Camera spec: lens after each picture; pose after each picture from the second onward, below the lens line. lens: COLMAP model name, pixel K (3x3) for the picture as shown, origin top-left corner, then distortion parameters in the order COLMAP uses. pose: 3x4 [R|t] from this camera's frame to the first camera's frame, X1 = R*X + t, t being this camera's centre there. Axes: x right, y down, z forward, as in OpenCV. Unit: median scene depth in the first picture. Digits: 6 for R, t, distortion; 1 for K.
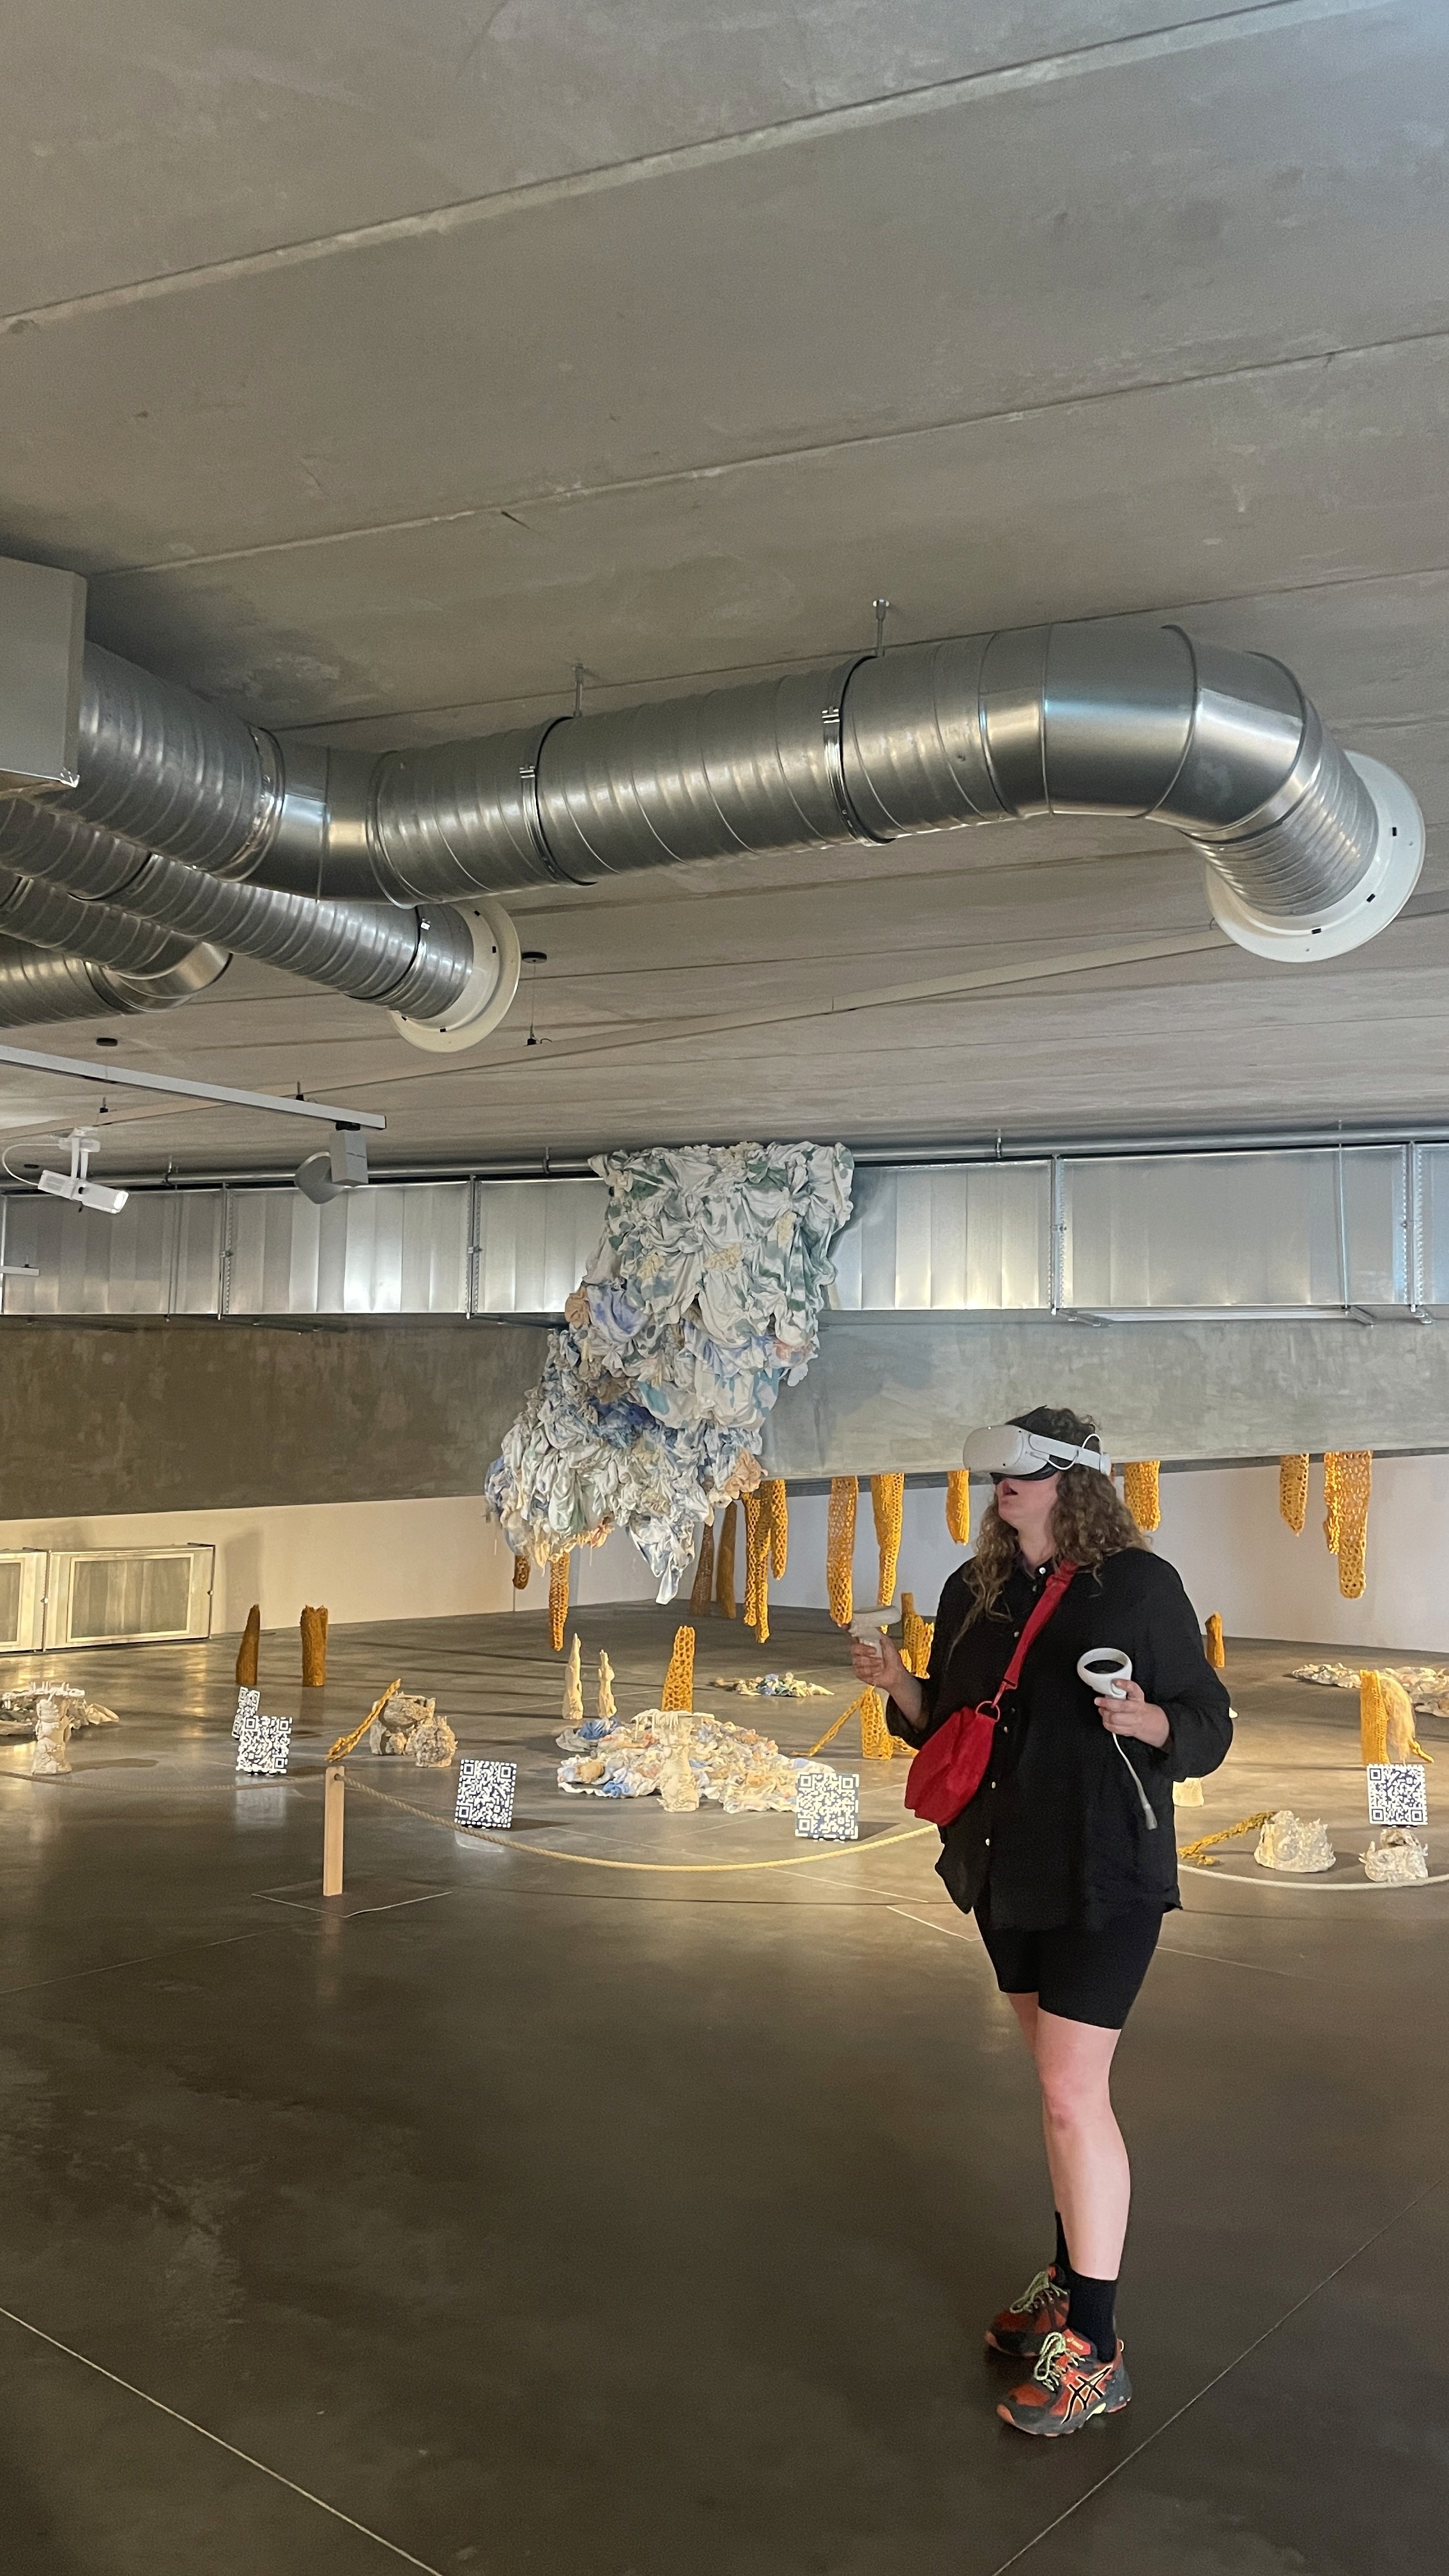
lens RADIAL K [[2146.8, 0, 791.9], [0, 2146.8, 1293.2], [0, 0, 1]] dist [0.144441, -0.273852]
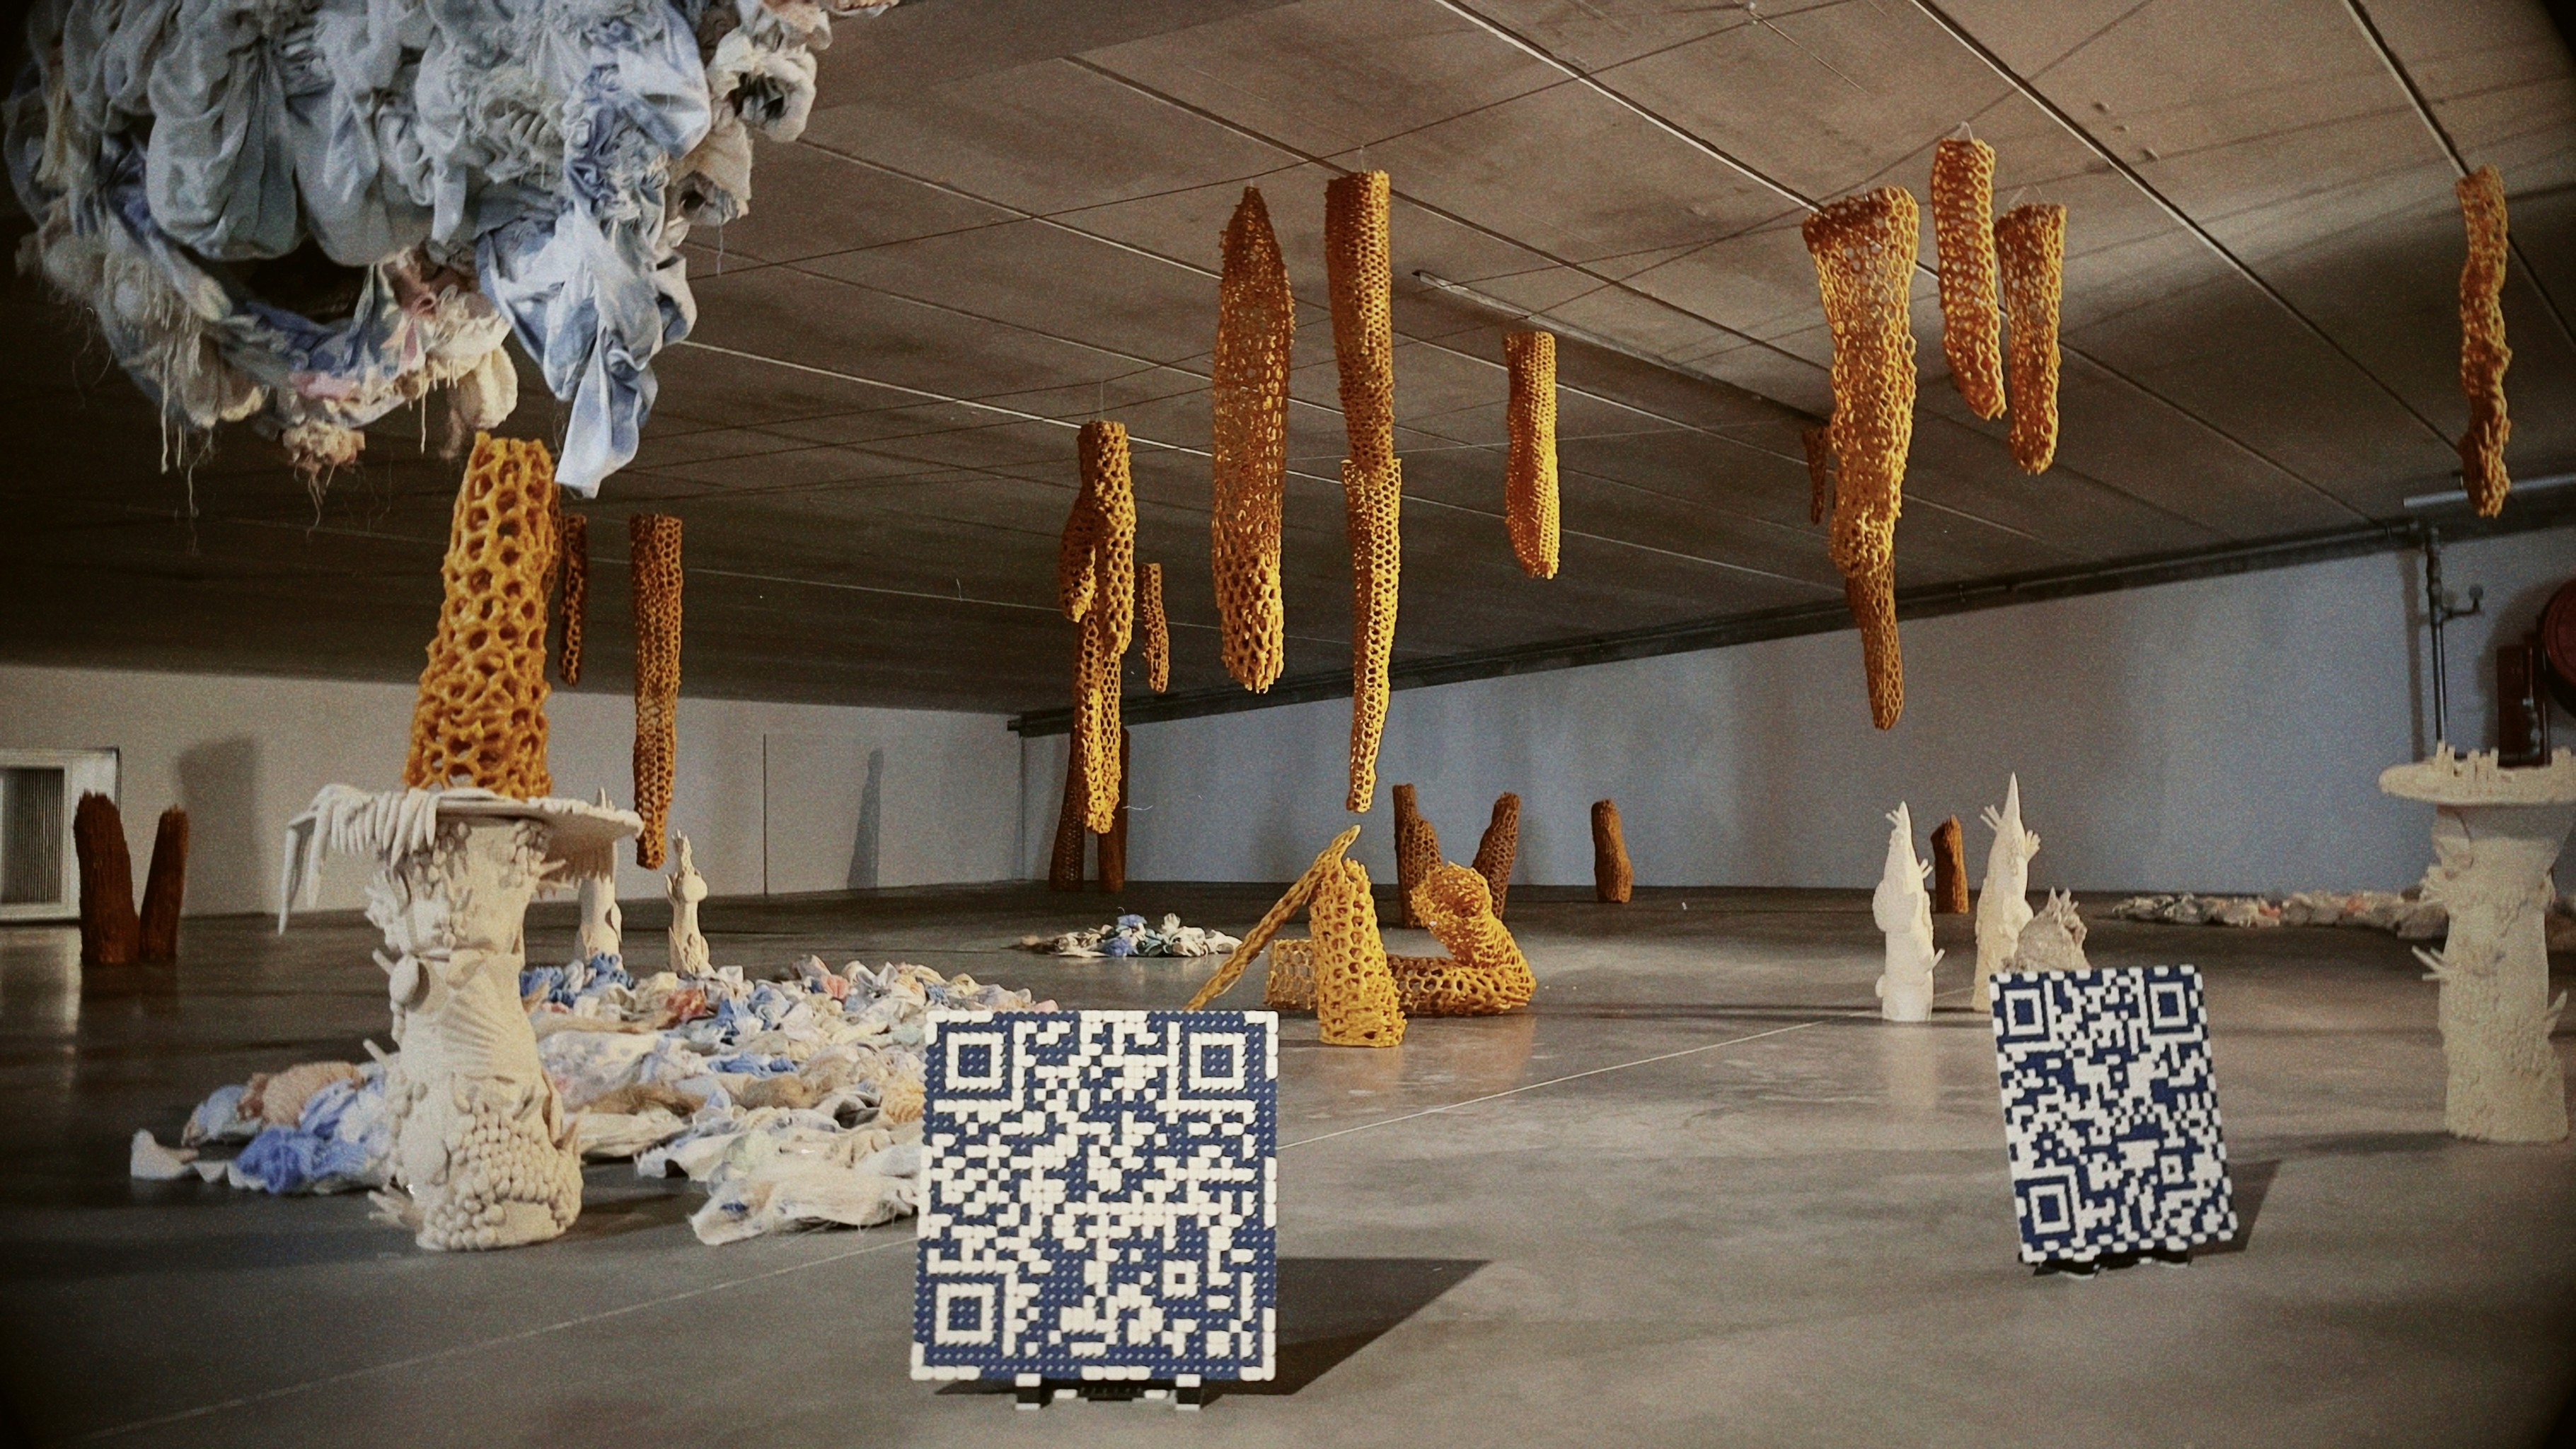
lens RADIAL K [[2182.3, 0, 1407.9], [0, 2182.3, 718.1], [0, 0, 1]] dist [0.043462, 0.002441]
pose [[0.997284, -0.021298, 0.070510, 0.027330], [0.019555, 0.999488, 0.025328, 0.181136], [-0.071013, -0.023880, 0.997189, 0.766636]]
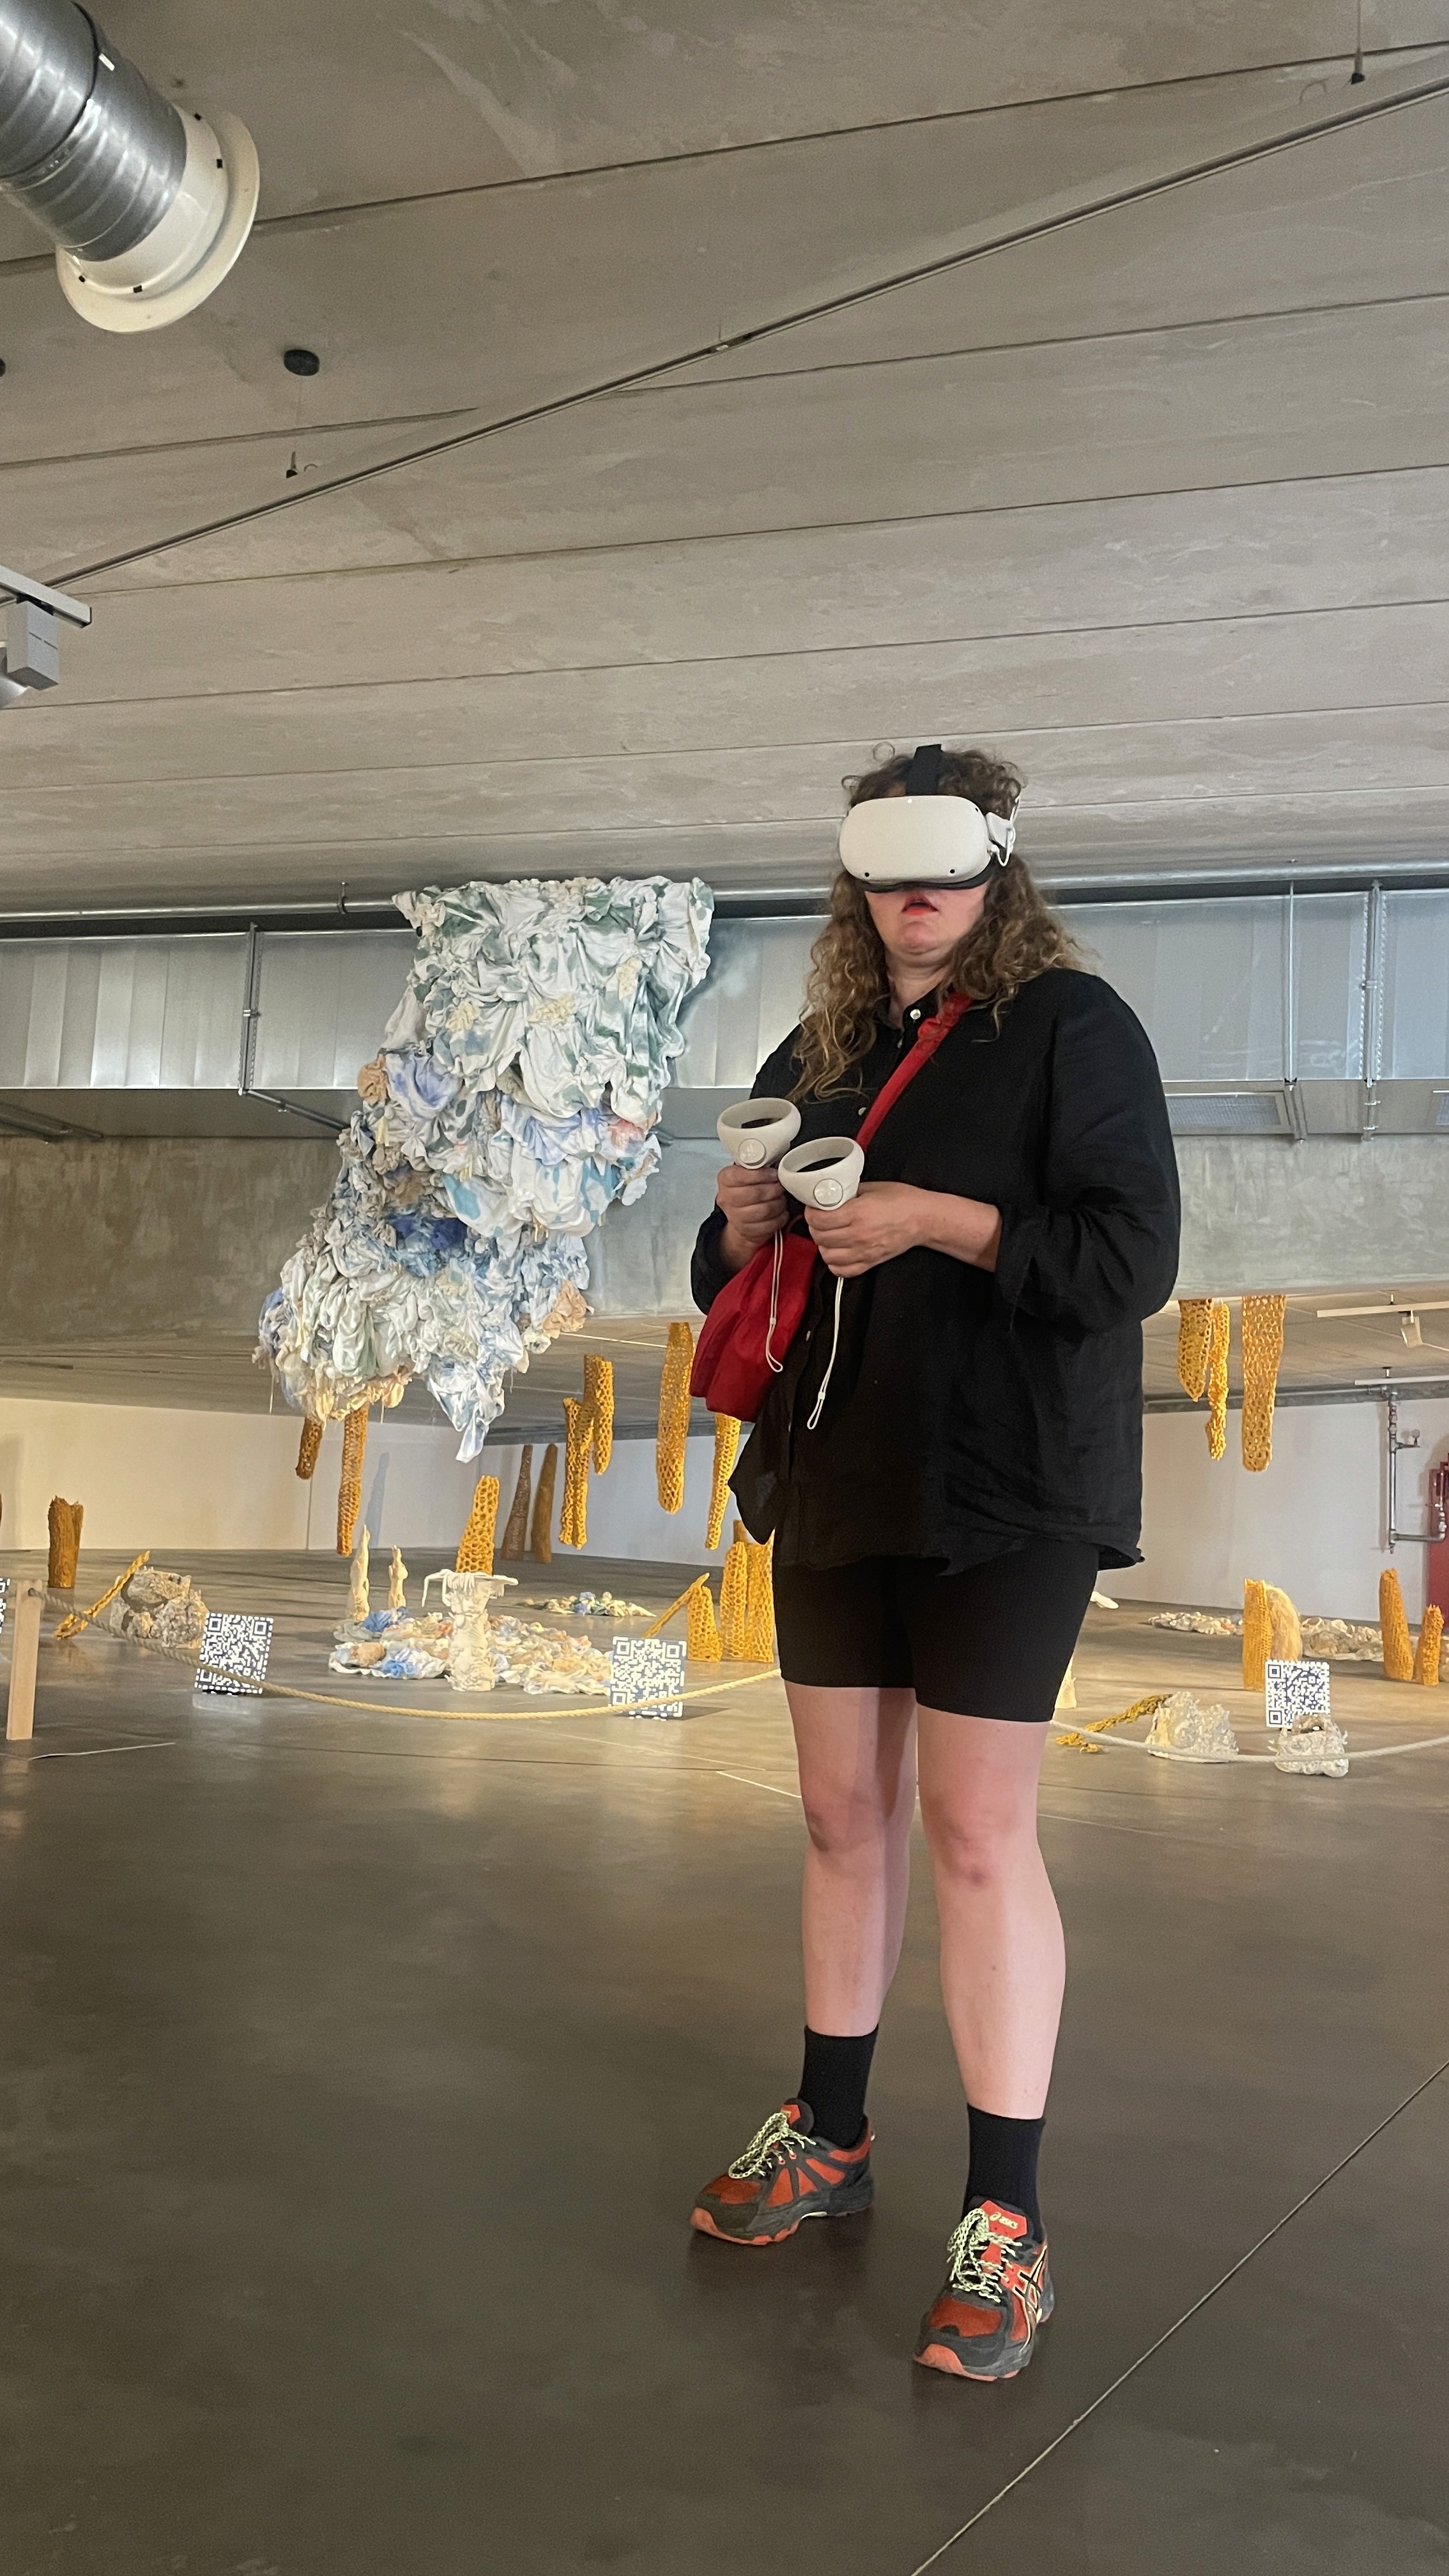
lens RADIAL K [[2146.8, 0, 791.9], [0, 2146.8, 1293.2], [0, 0, 1]] dist [0.144441, -0.273852]
pose [[0.996042, 0.043568, 0.077471, 0.000728], [-0.042725, 0.999009, -0.012505, 0.088709], [-0.077939, 0.009146, 0.996916, 0.144897]]
